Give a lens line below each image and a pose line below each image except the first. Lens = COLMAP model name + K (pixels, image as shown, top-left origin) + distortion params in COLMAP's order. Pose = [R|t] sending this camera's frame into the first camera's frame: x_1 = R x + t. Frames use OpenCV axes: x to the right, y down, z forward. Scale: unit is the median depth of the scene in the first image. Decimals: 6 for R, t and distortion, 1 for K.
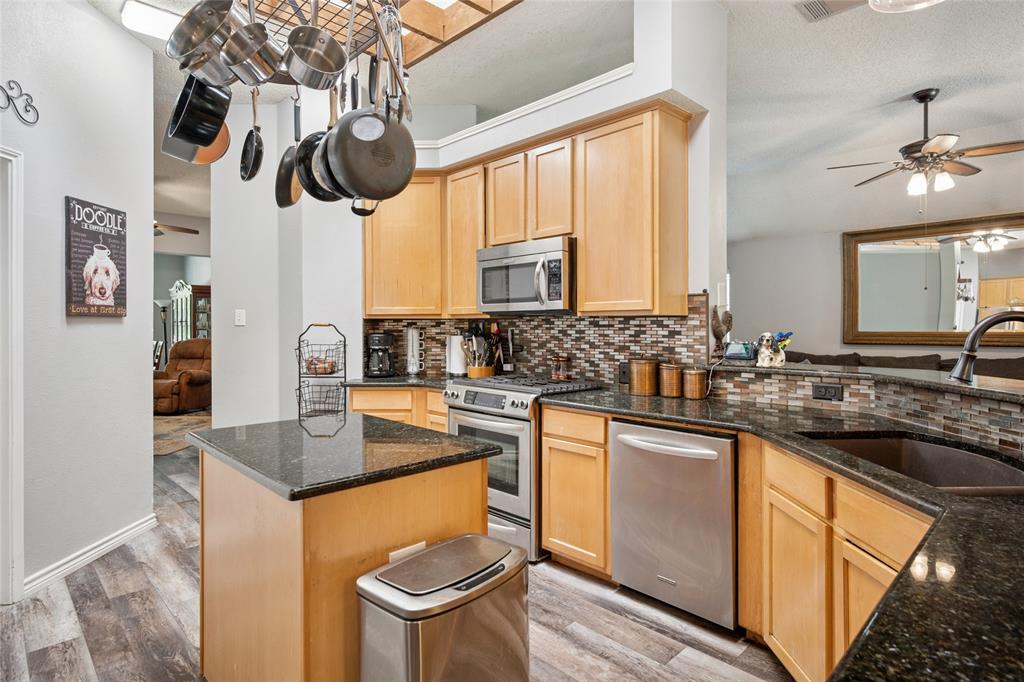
lens RADIAL K [[554.4, 0, 509.9], [0, 554.4, 330.6], [0, 0, 1]] dist [-0.001285, 0.001303]
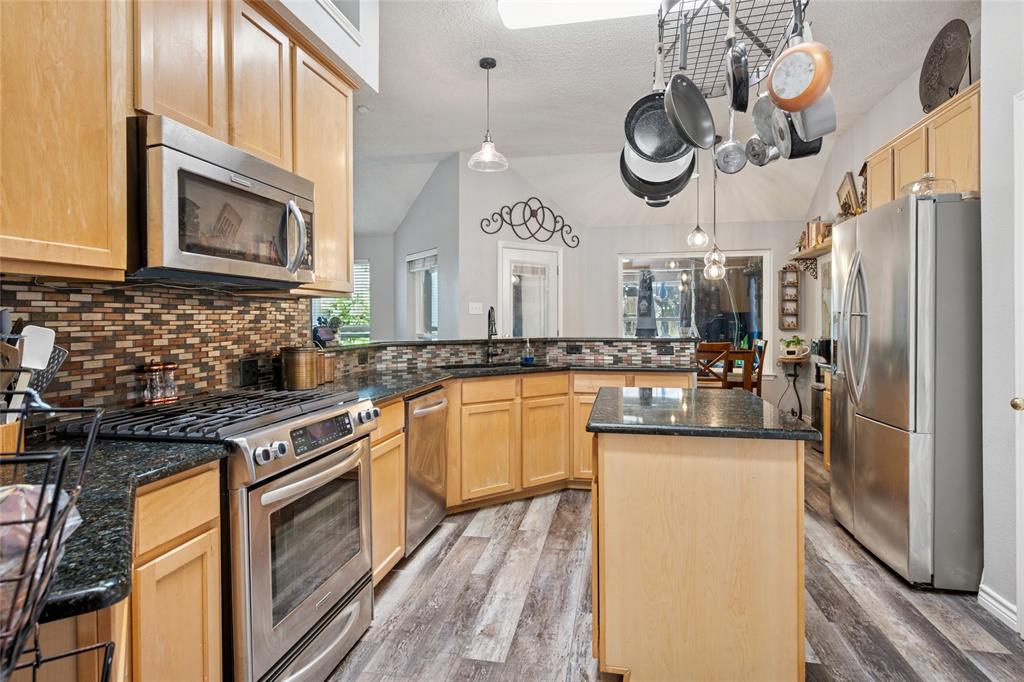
lens RADIAL K [[554.4, 0, 516.4], [0, 554.4, 333.7], [0, 0, 1]] dist [-0.001285, 0.001303]
pose [[-0.586283, -0.015667, 0.809955, -0.592286], [0.014562, 0.999448, 0.029873, 0.008123], [-0.809975, 0.029309, -0.585731, 1.114942]]
